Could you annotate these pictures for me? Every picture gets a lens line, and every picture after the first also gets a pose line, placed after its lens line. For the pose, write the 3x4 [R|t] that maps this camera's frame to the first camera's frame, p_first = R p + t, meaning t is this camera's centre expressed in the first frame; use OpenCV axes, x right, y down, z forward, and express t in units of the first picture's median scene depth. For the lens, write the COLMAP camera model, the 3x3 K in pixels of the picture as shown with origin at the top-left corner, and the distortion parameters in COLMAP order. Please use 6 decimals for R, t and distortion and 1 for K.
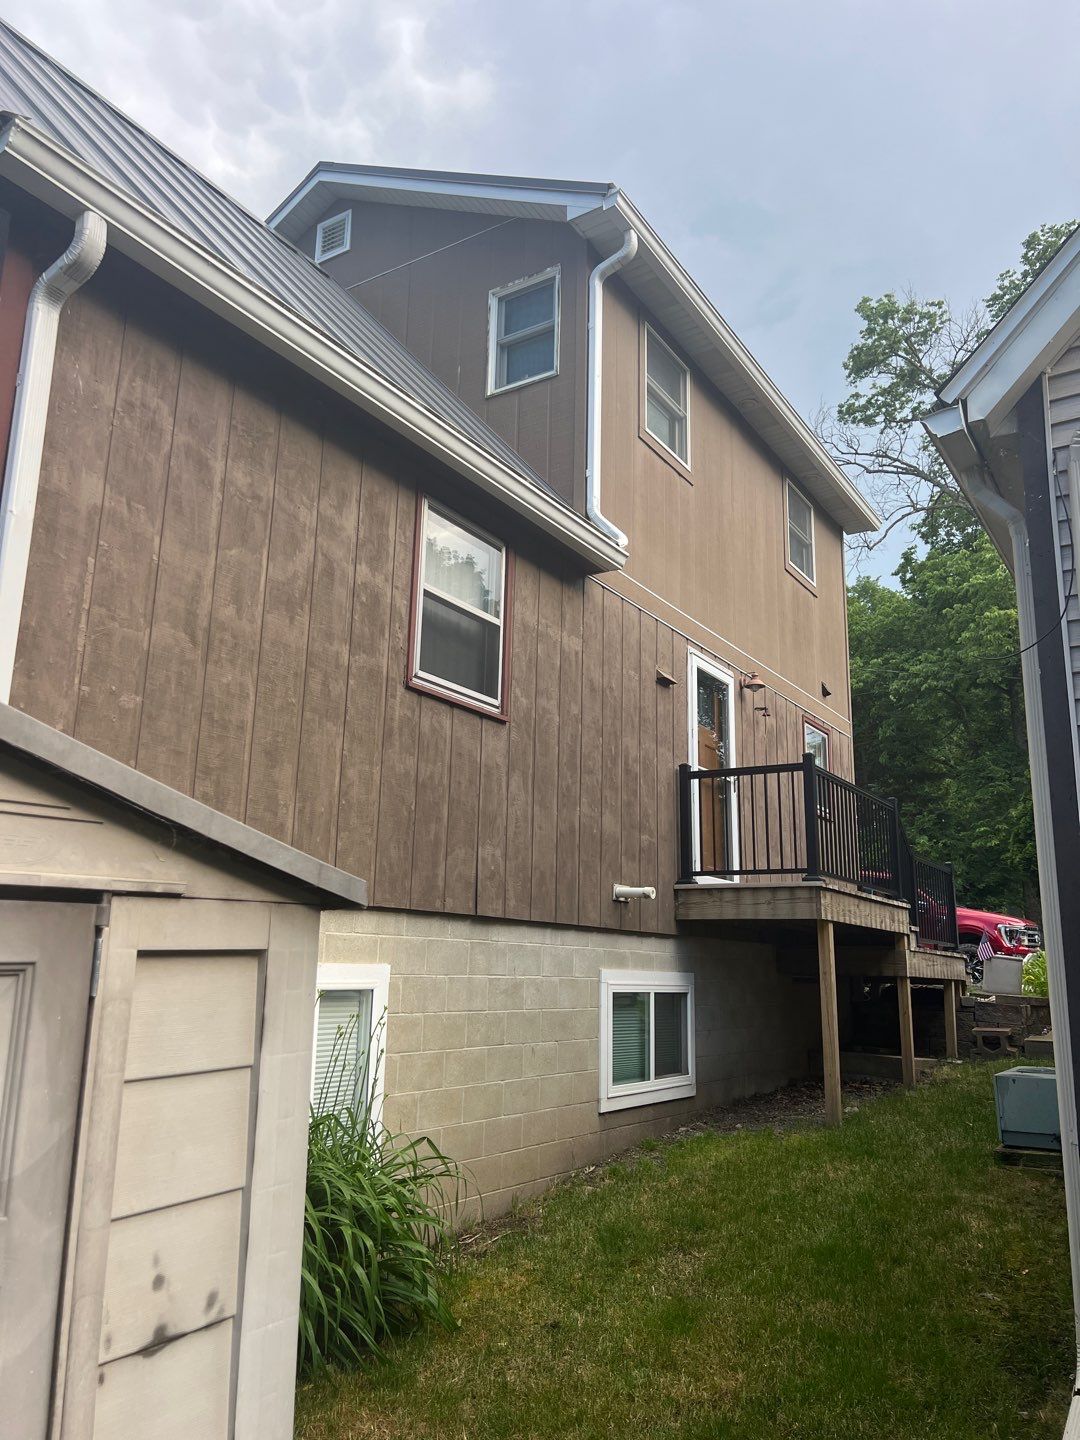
lens RADIAL K [[1041.4, 0, 540.0], [0, 1041.4, 720.0], [0, 0, 1]] dist [0.053036, -0.000677]
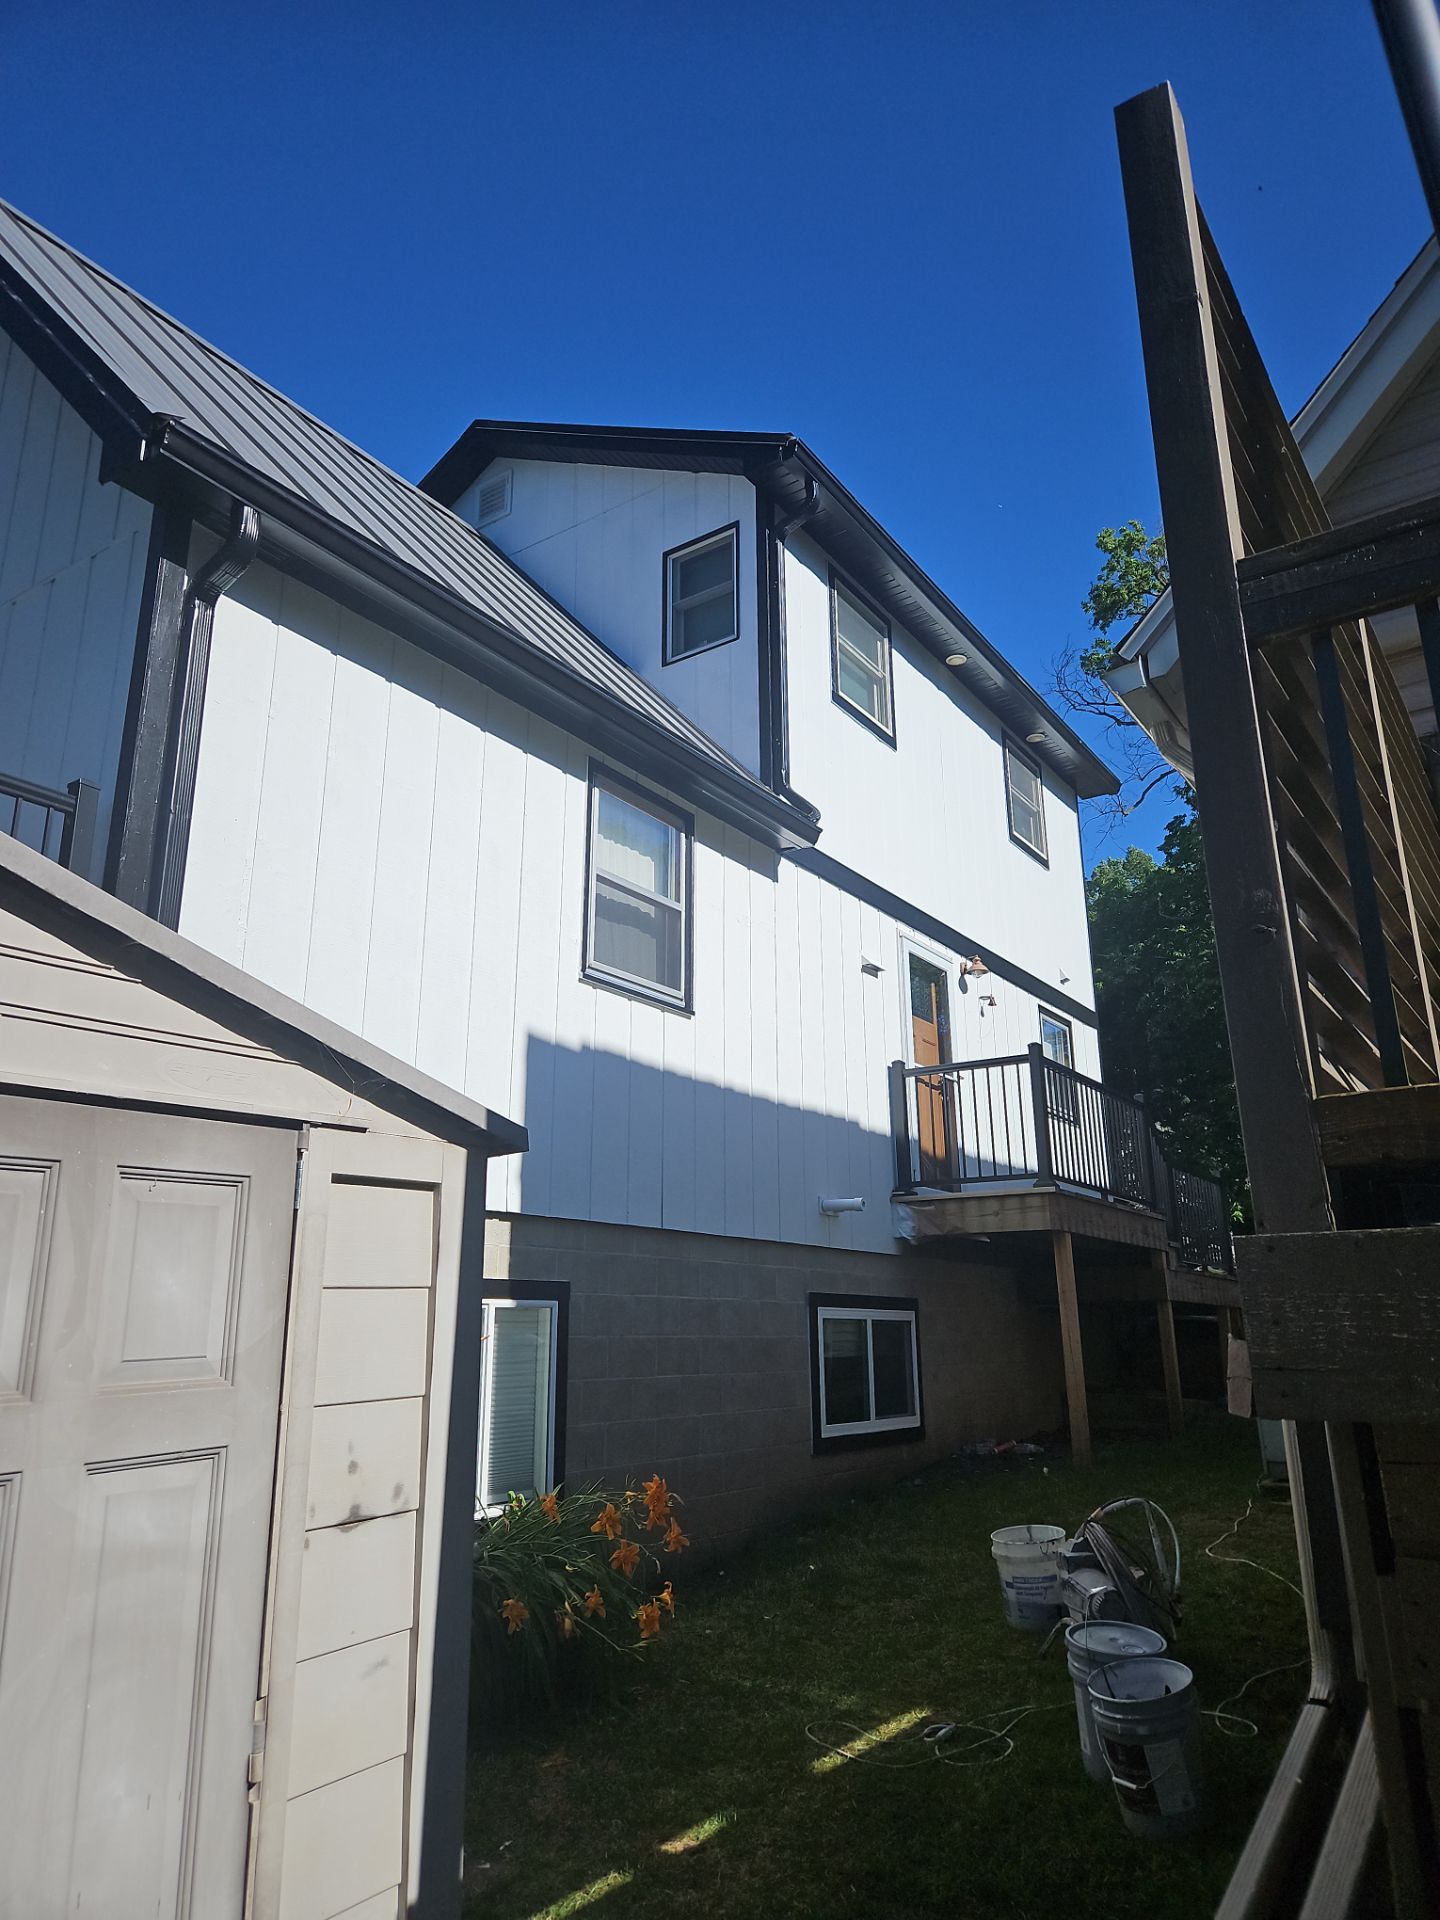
lens RADIAL K [[1327.4, 0, 720.0], [0, 1327.4, 960.0], [0, 0, 1]] dist [0.074960, 0.002011]
pose [[0.998683, -0.033806, -0.038593, 0.038245], [0.031233, 0.997368, -0.065436, 0.029718], [0.040704, 0.064144, 0.997110, -0.160065]]
